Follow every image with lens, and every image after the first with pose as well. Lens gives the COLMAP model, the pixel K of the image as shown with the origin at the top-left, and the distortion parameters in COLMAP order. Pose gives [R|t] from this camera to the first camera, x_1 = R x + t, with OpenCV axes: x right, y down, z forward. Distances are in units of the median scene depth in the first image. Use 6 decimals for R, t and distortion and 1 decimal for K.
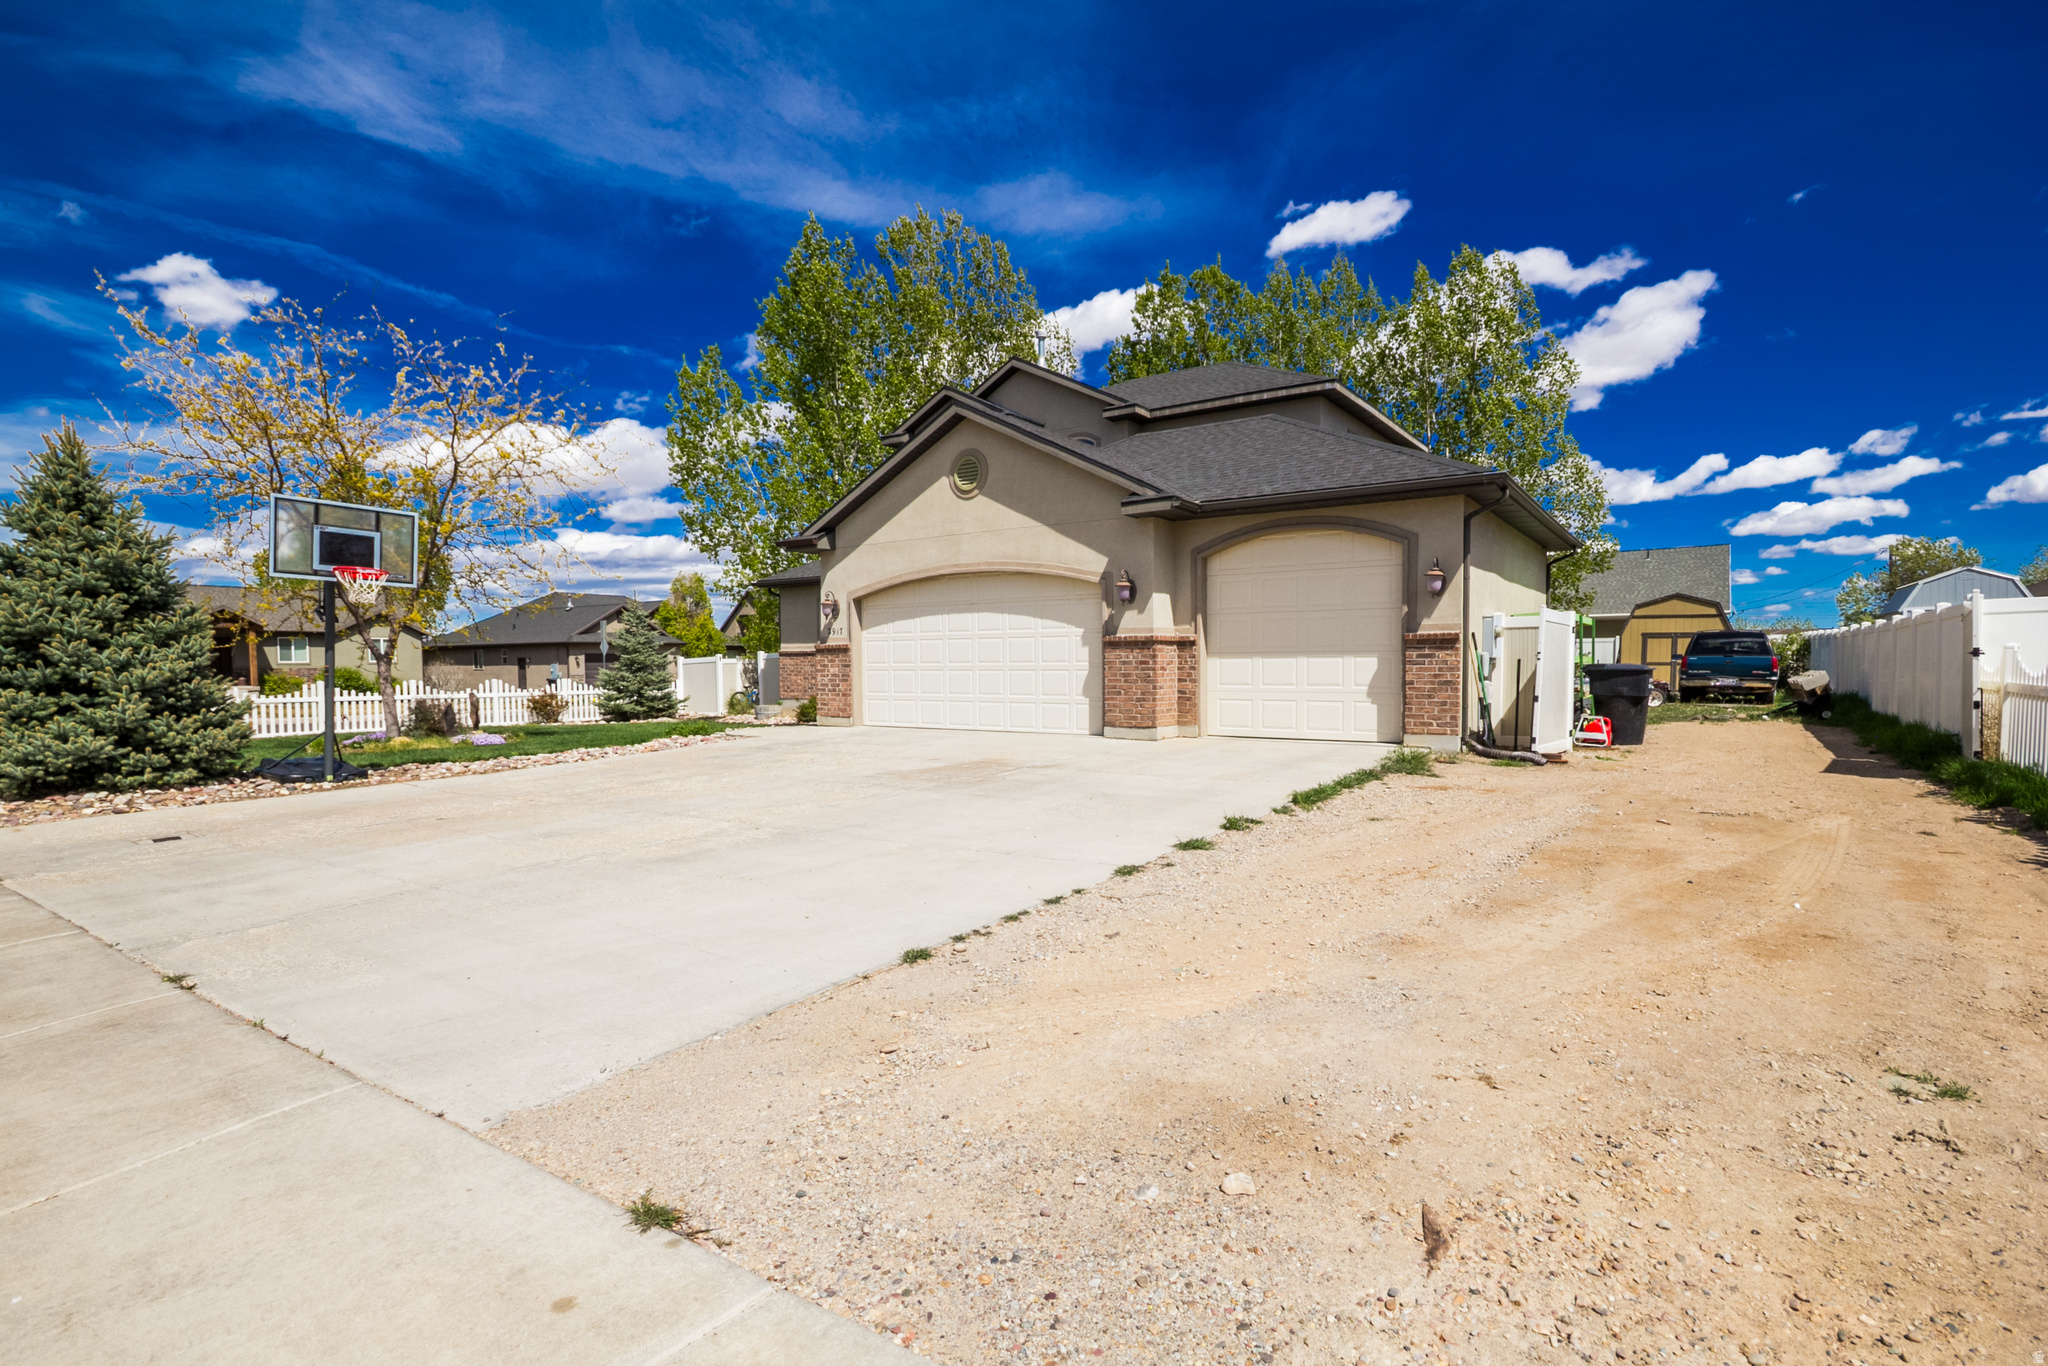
lens RADIAL K [[968.7, 0, 1024.0], [0, 968.7, 683.0], [0, 0, 1]] dist [0.001968, 0.000210]
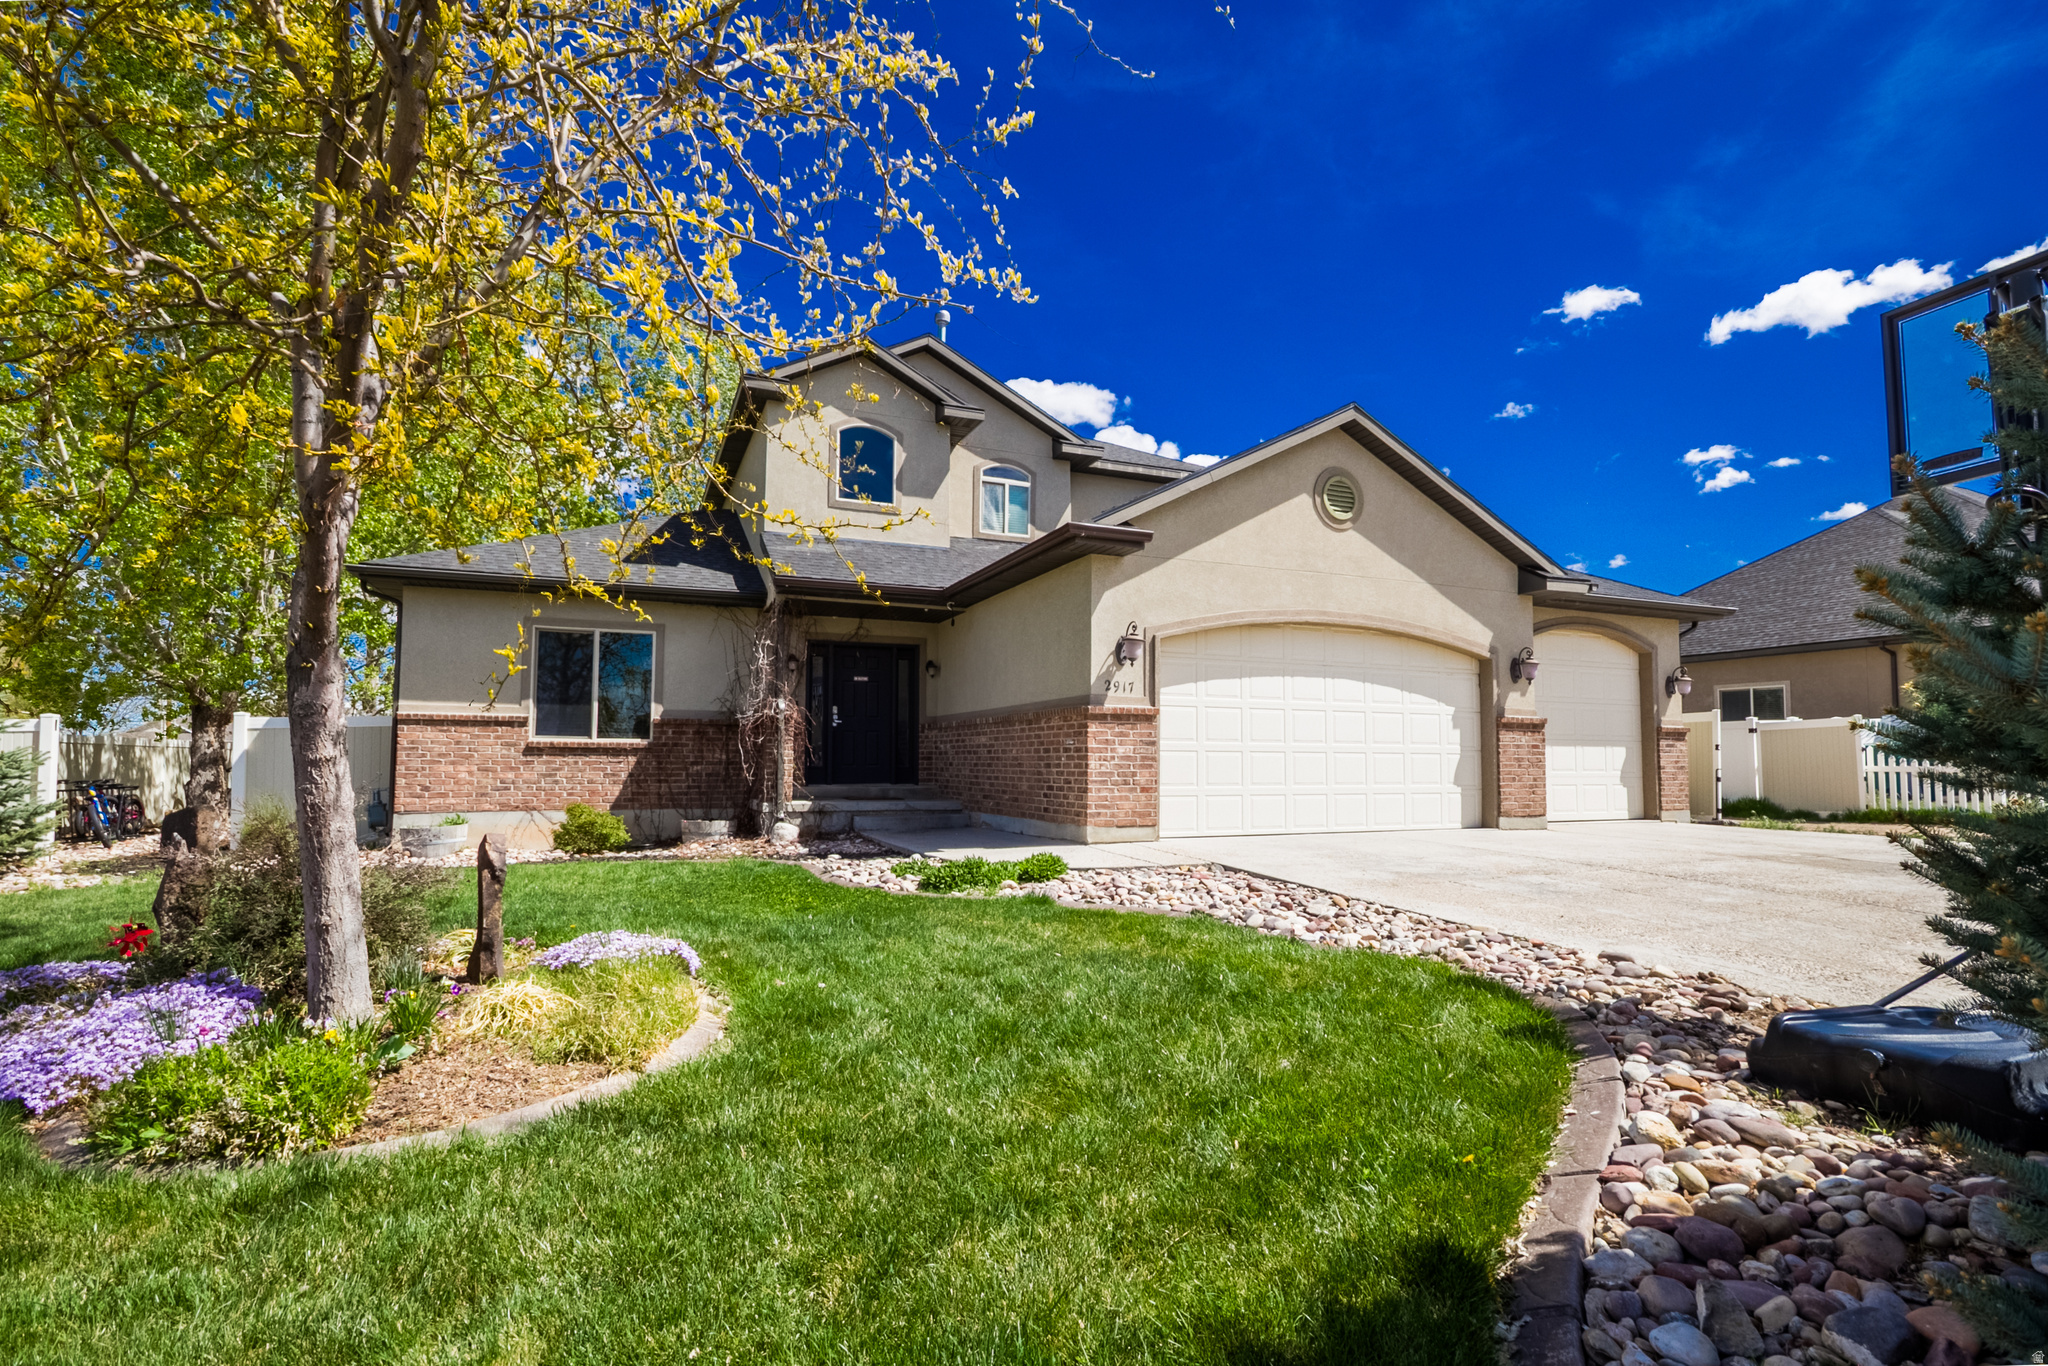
lens RADIAL K [[925.6, 0, 1029.5], [0, 925.6, 705.7], [0, 0, 1]] dist [0.000768, 0.000146]
pose [[0.532911, 0.058830, 0.844124, -0.875130], [0.009293, 0.997113, -0.075359, 0.002713], [-0.846120, 0.048004, 0.530826, 0.897613]]
